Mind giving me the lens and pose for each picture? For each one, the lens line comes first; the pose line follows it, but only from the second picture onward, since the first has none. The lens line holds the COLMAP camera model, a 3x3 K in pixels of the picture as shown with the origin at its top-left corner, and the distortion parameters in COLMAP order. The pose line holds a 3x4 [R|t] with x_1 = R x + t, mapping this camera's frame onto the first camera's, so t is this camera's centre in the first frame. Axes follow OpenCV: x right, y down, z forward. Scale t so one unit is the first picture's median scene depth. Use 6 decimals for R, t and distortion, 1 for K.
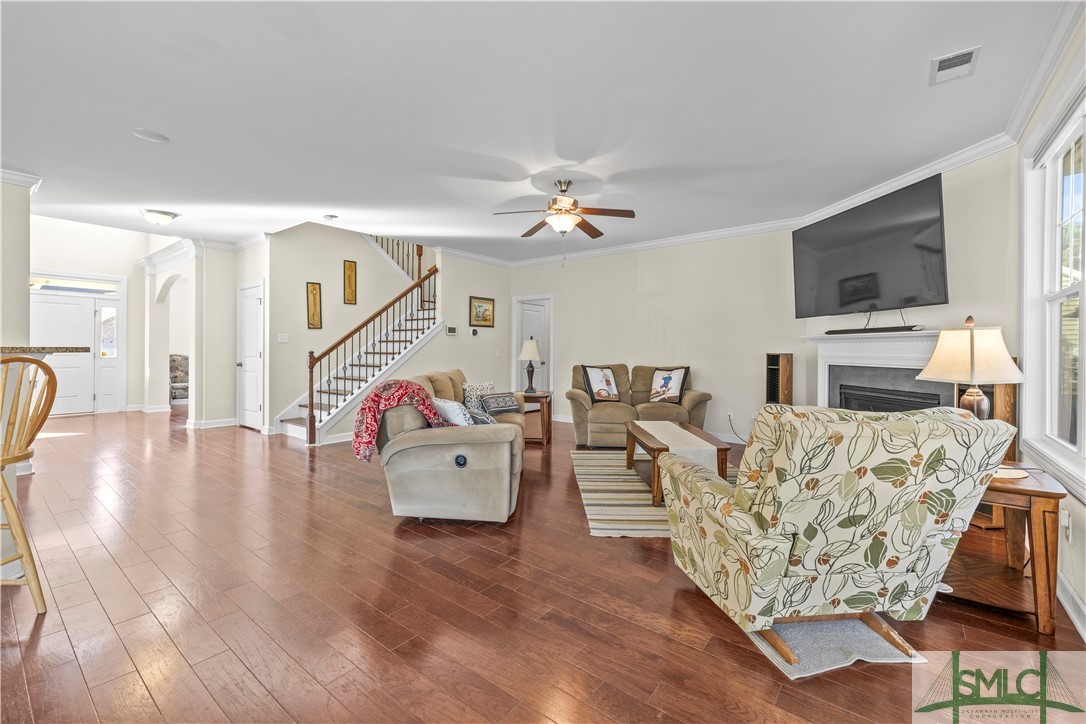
lens RADIAL K [[459.2, 0, 541.4], [0, 459.2, 356.7], [0, 0, 1]] dist [-0.001929, 0.000421]
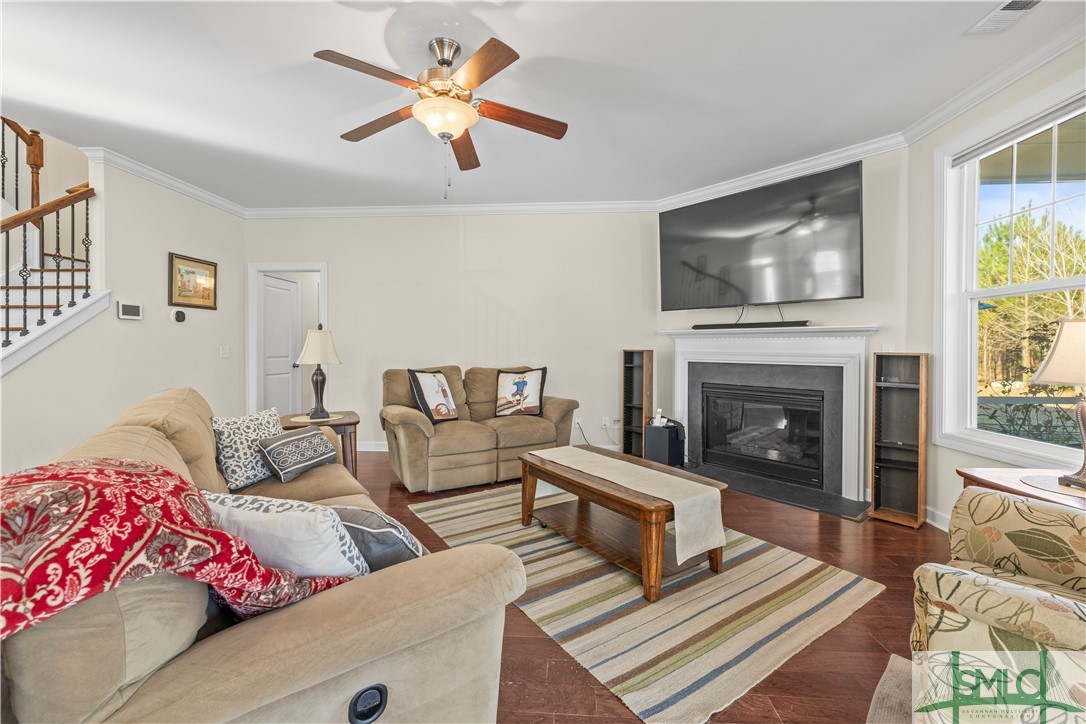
lens RADIAL K [[459.2, 0, 545.4], [0, 459.2, 357.8], [0, 0, 1]] dist [-0.001929, 0.000421]
pose [[0.821417, -0.016998, 0.570074, -0.129088], [0.010438, 0.999836, 0.014772, -0.006569], [-0.570232, -0.006183, 0.821460, 0.346321]]
